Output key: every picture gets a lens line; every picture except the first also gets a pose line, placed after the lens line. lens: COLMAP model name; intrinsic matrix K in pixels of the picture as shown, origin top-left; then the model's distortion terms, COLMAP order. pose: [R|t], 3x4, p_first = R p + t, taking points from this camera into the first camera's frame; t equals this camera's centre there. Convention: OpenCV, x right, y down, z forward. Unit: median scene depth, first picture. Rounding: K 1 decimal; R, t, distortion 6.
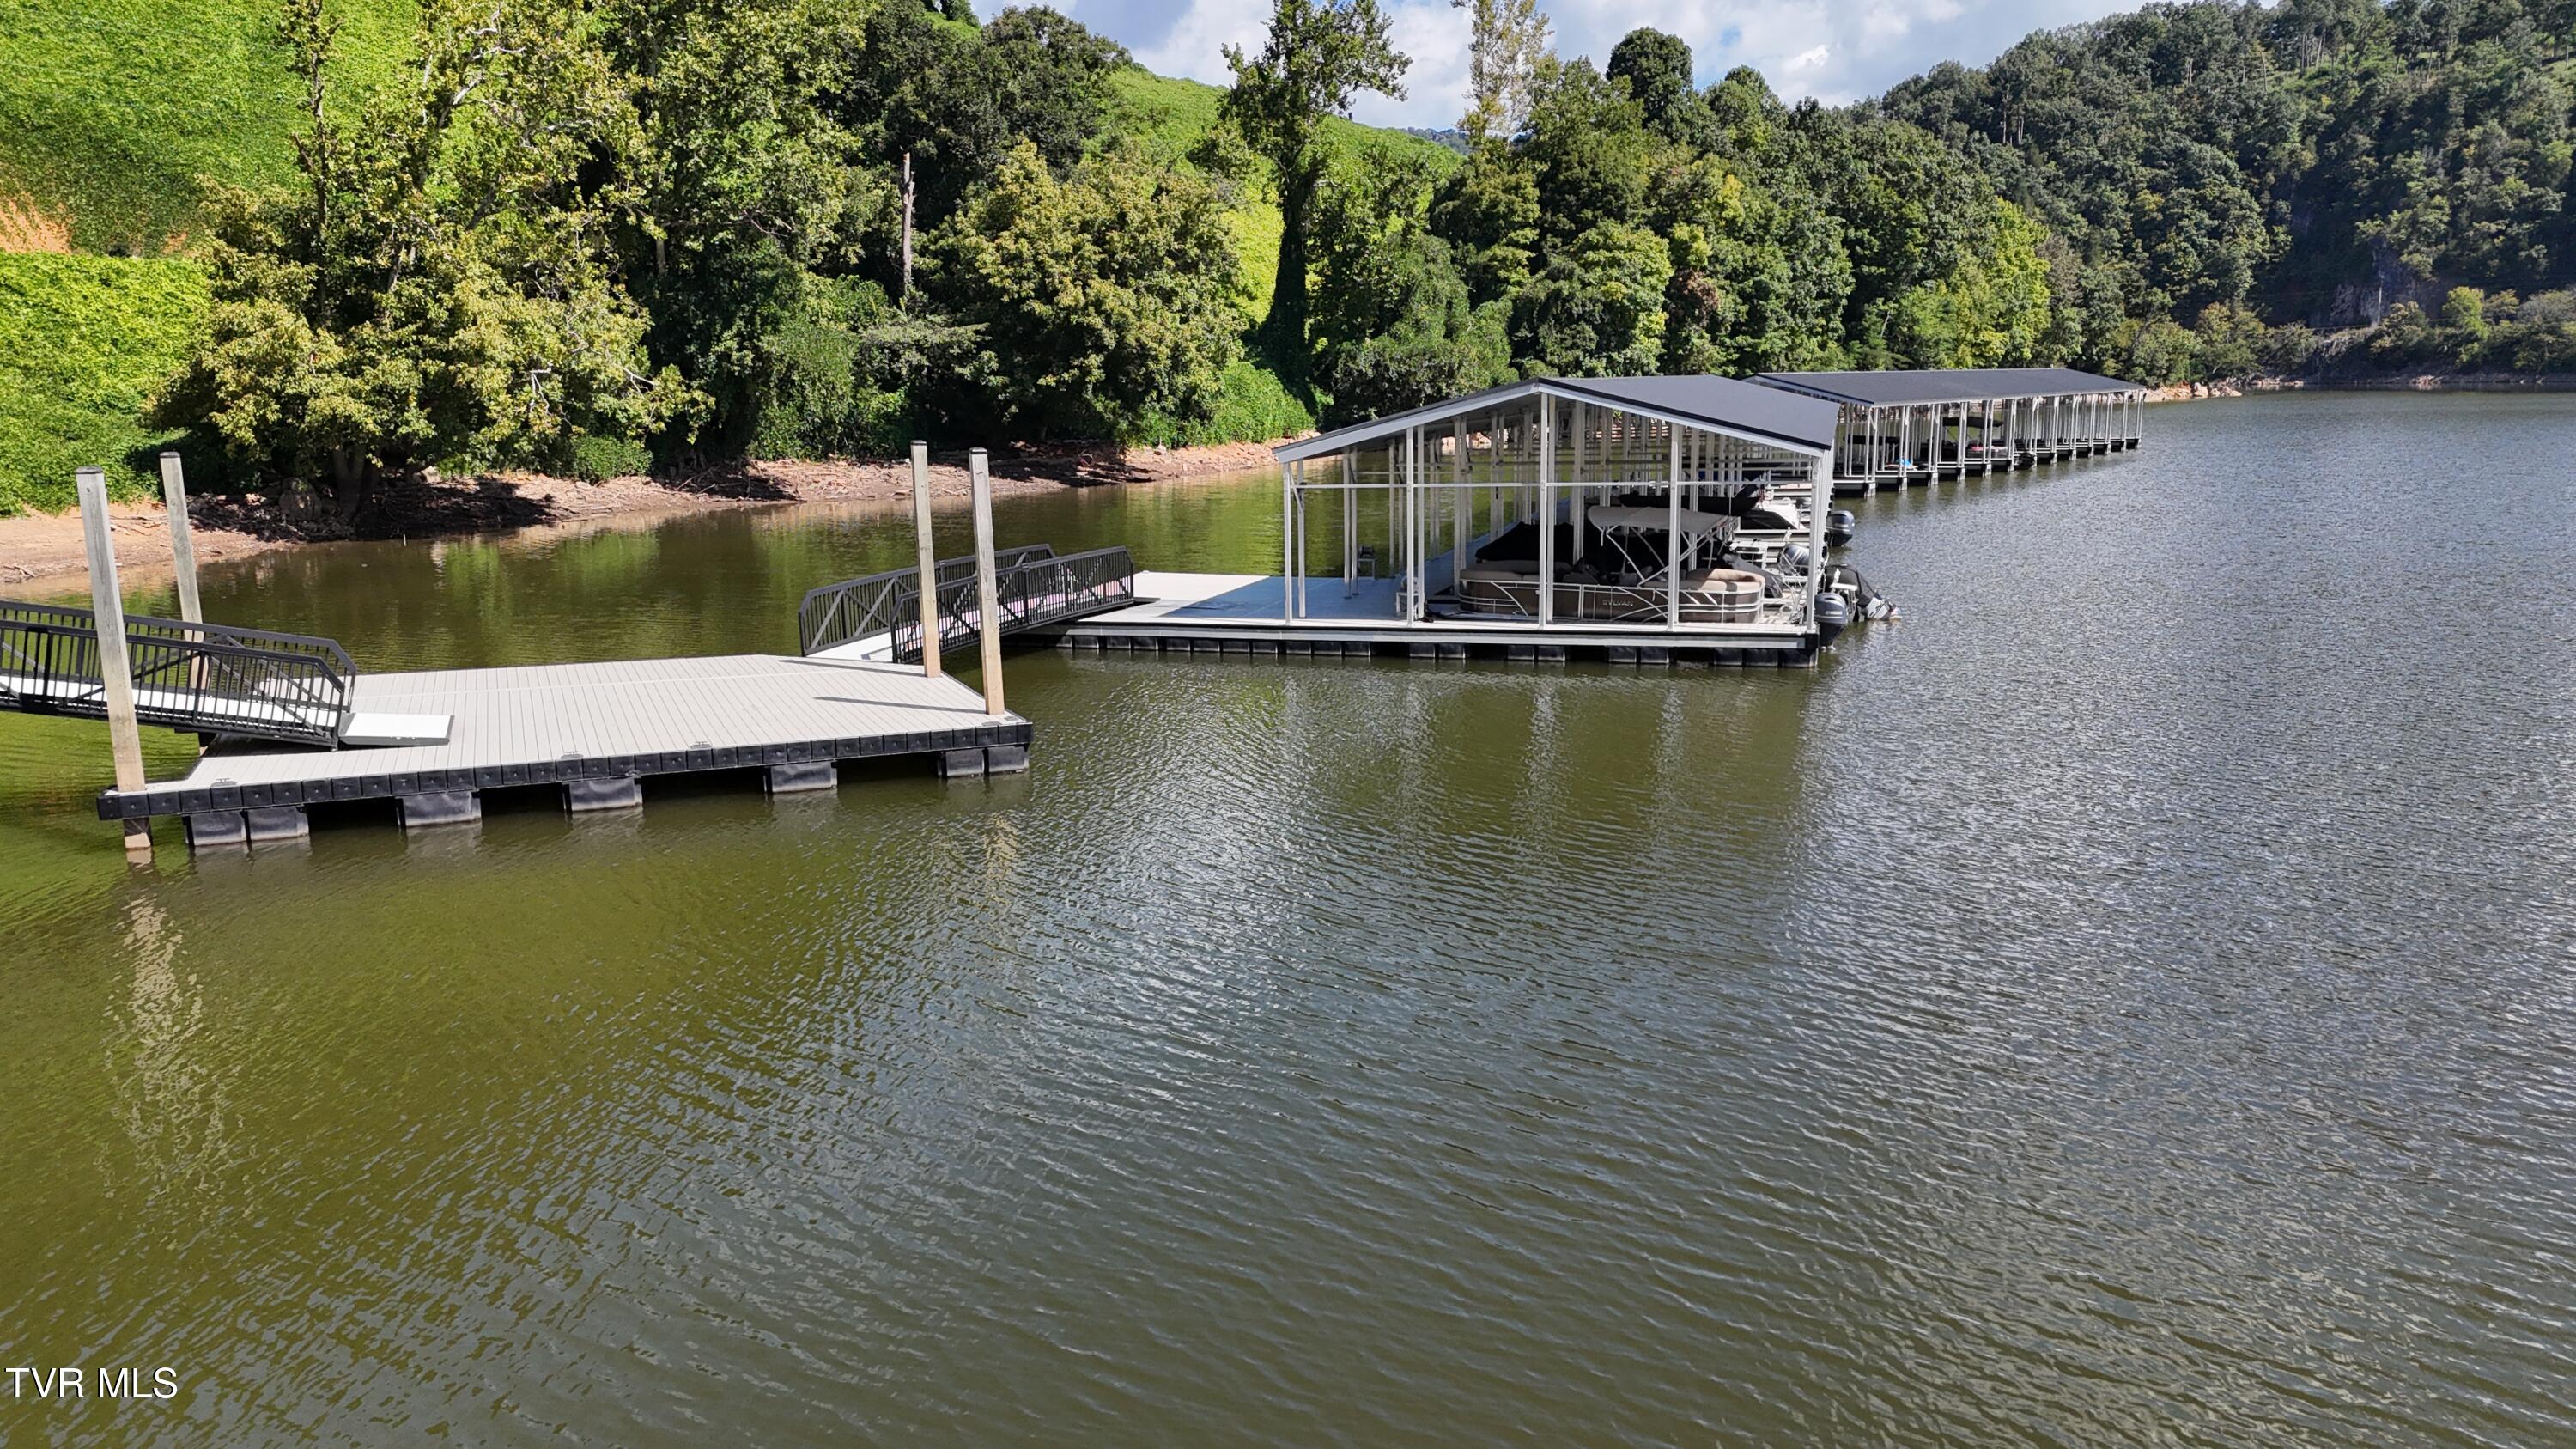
lens RADIAL K [[1918.8, 0, 1288.0], [0, 1918.8, 724.5], [0, 0, 1]] dist [0.126367, -0.133098]
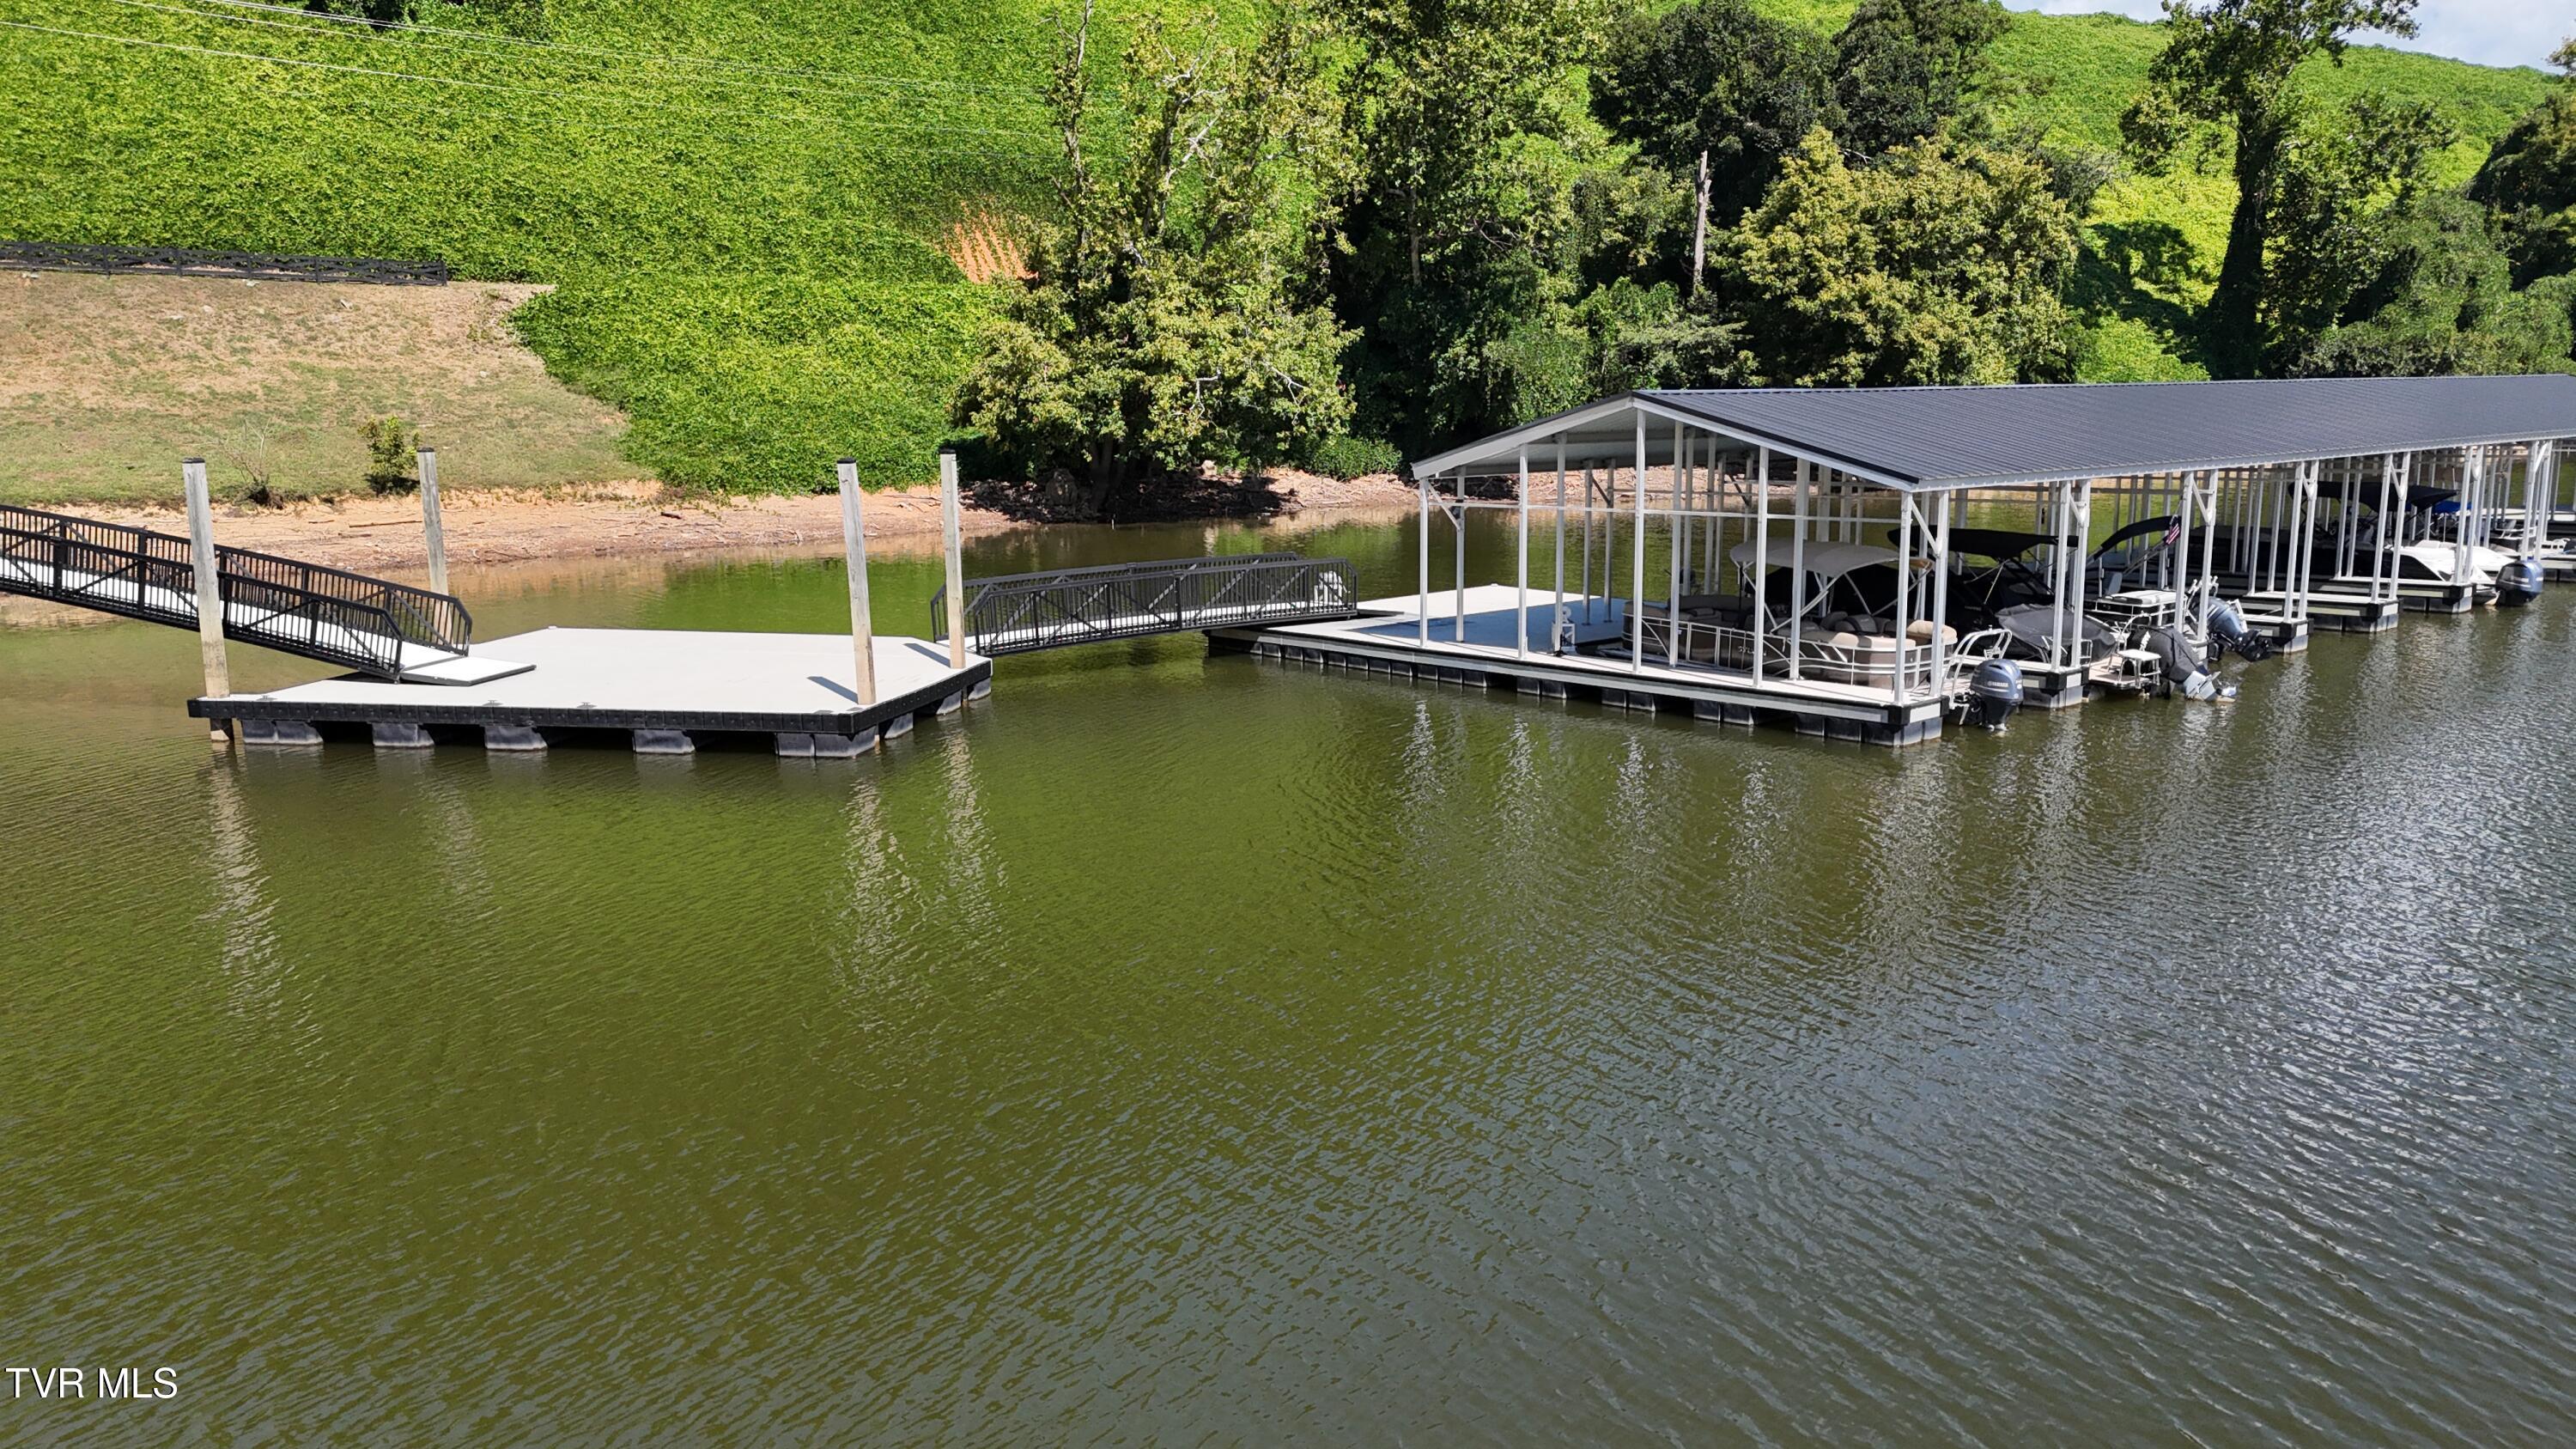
lens RADIAL K [[1918.8, 0, 1288.0], [0, 1918.8, 724.5], [0, 0, 1]] dist [0.126367, -0.133098]
pose [[0.846353, 0.097656, -0.523593, 0.201480], [-0.096561, 0.994891, 0.029474, -0.015960], [0.523796, 0.025613, 0.851459, 0.068418]]
